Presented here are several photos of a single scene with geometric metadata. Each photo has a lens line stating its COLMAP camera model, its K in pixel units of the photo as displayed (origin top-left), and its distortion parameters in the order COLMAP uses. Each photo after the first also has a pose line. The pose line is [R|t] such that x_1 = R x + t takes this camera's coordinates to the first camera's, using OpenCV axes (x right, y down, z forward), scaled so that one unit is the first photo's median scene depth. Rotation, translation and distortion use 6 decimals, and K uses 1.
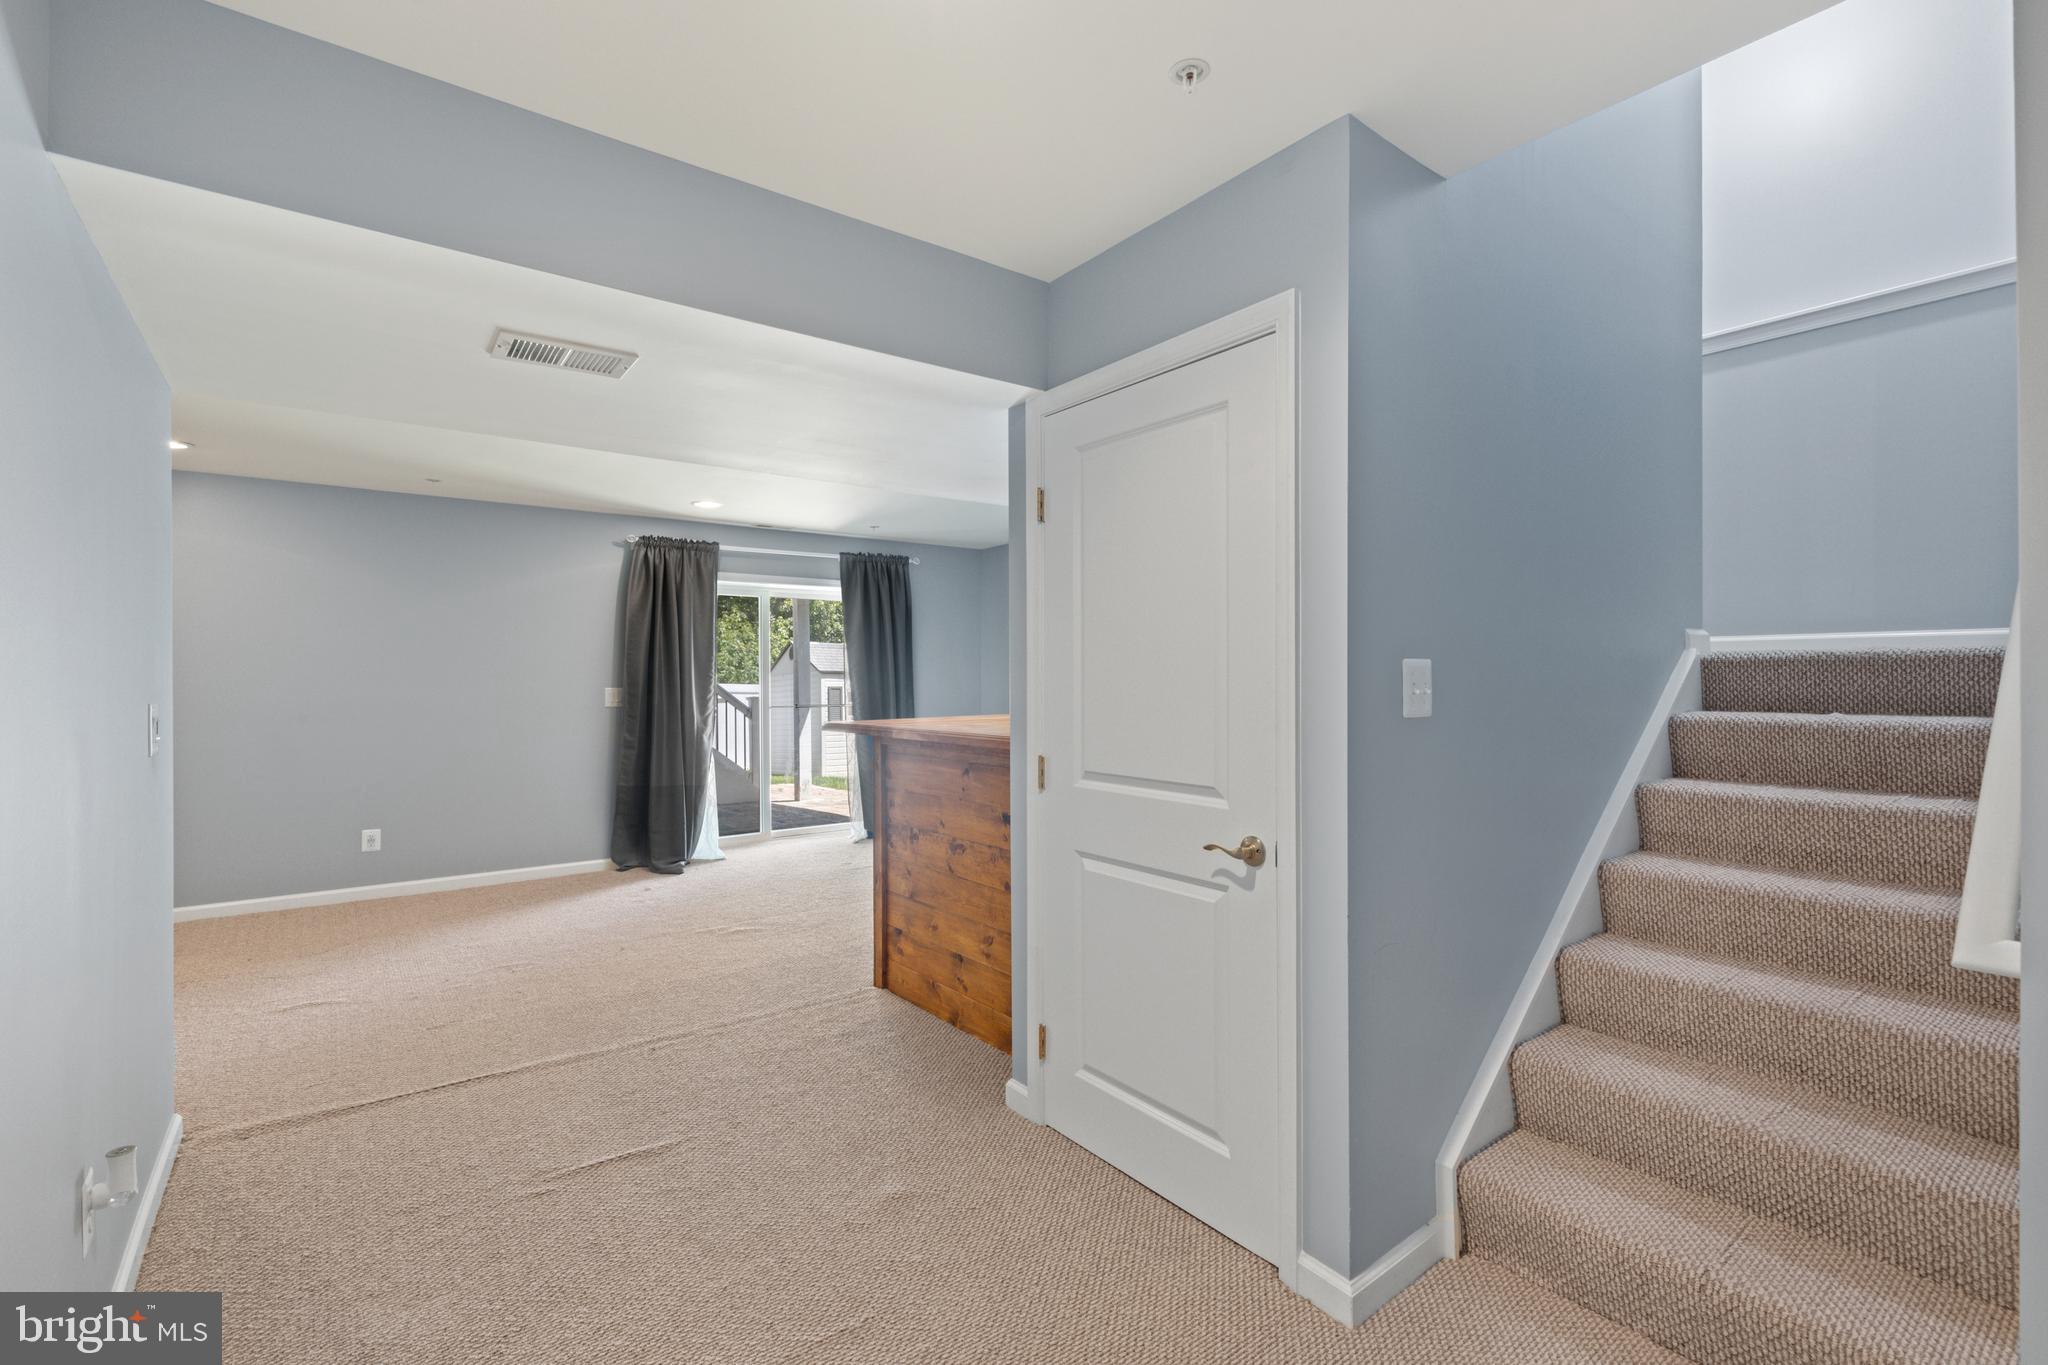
lens RADIAL K [[911.4, 0, 1024.5], [0, 911.4, 680.4], [0, 0, 1]] dist [0.006121, 0.000427]
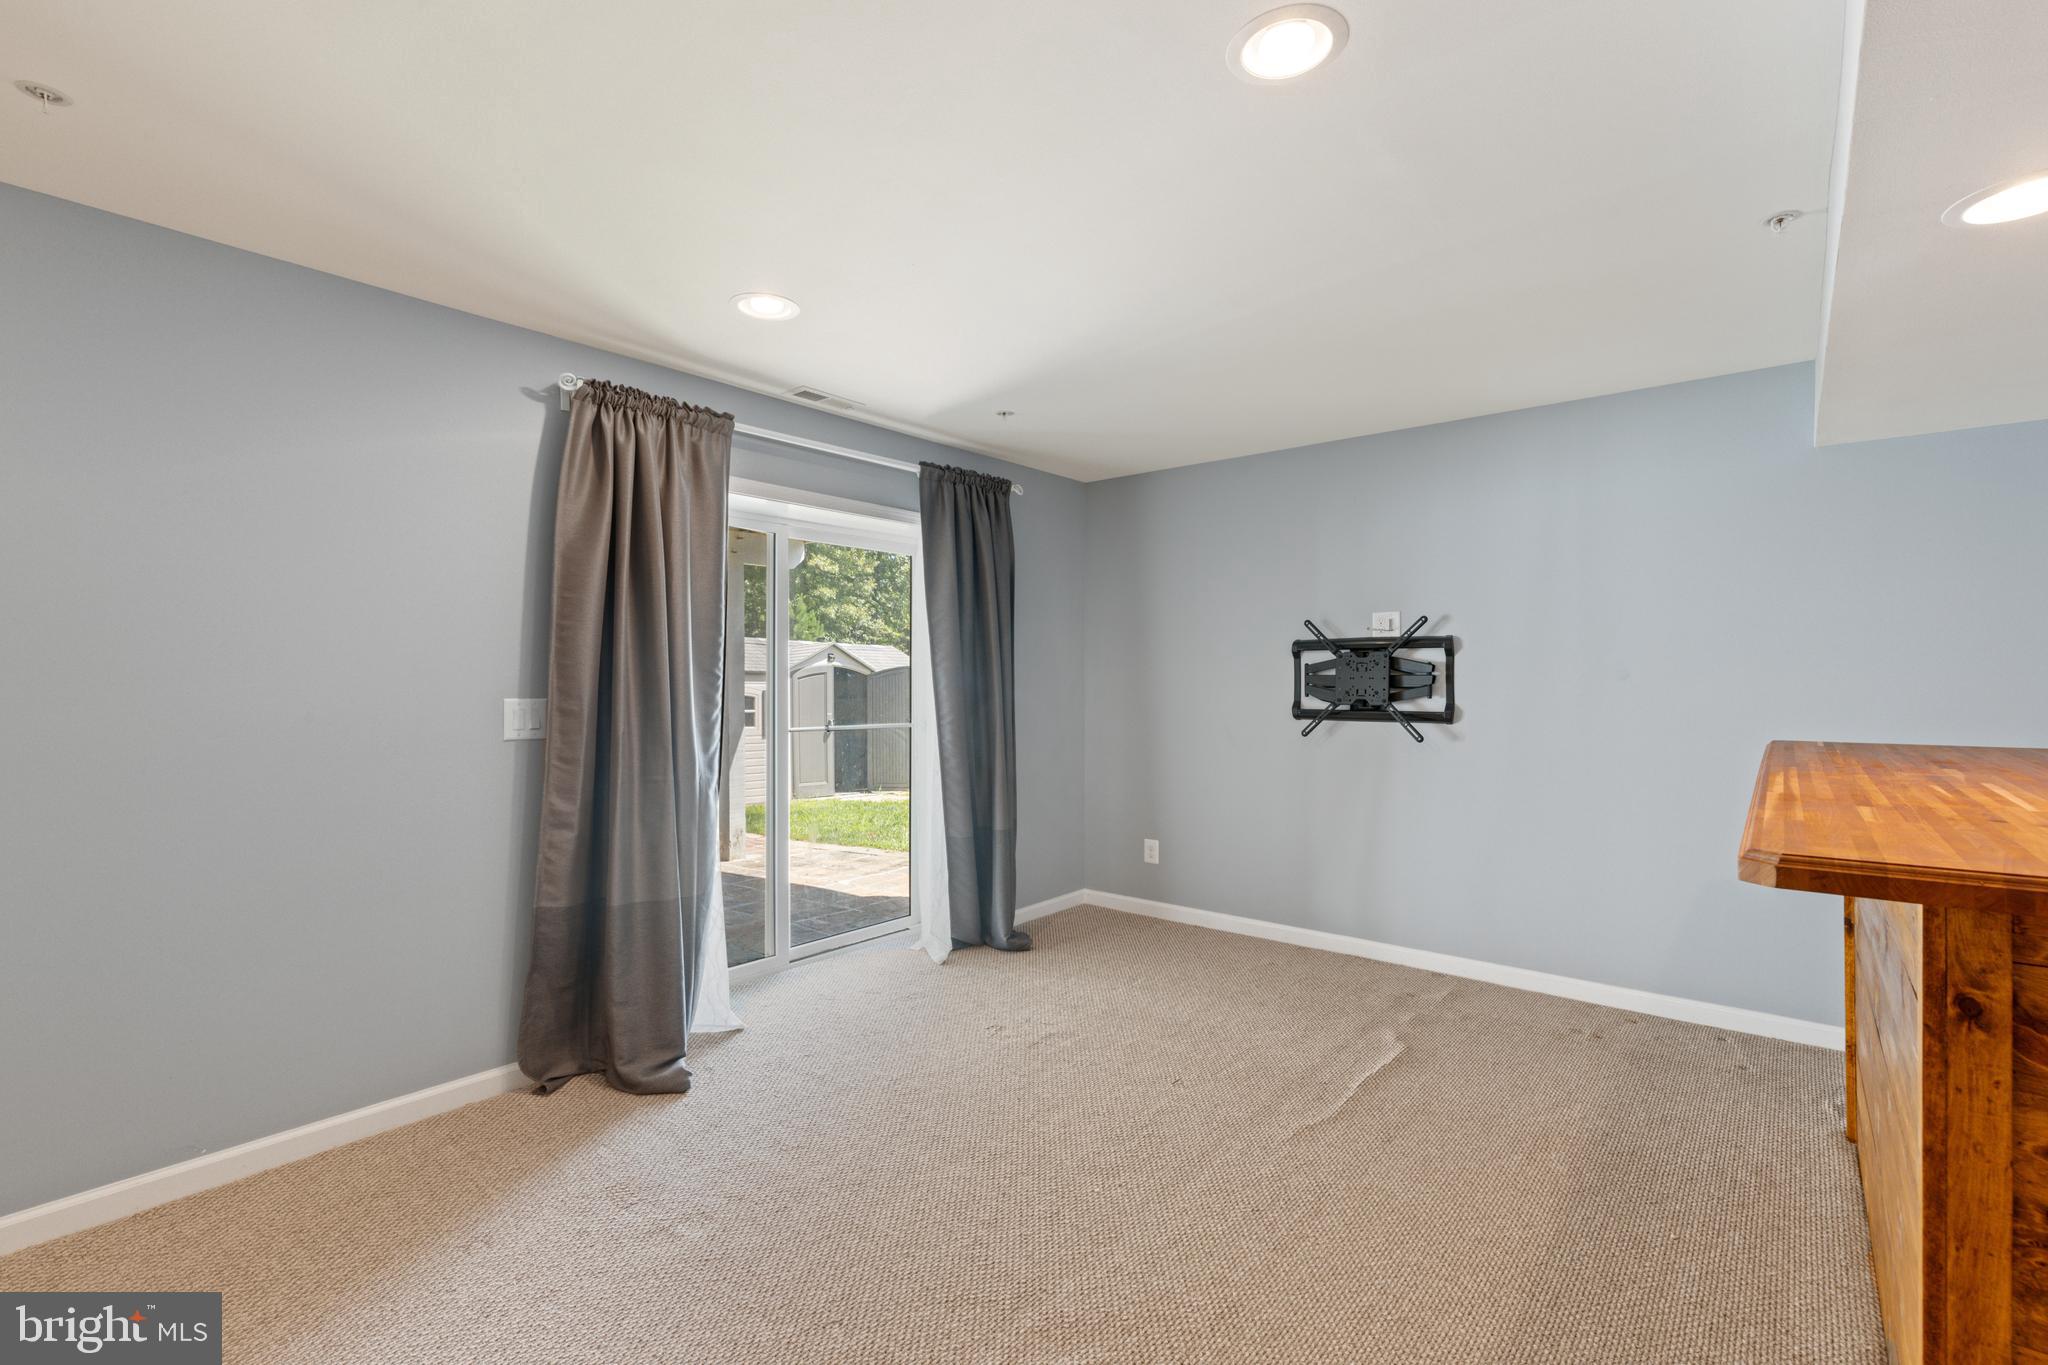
lens RADIAL K [[911.4, 0, 1034.0], [0, 911.4, 685.6], [0, 0, 1]] dist [0.006121, 0.000427]
pose [[0.974154, 0.003024, 0.225864, -0.293556], [-0.004329, 0.999977, 0.005285, -0.002533], [-0.225843, -0.006126, 0.974144, 0.472135]]
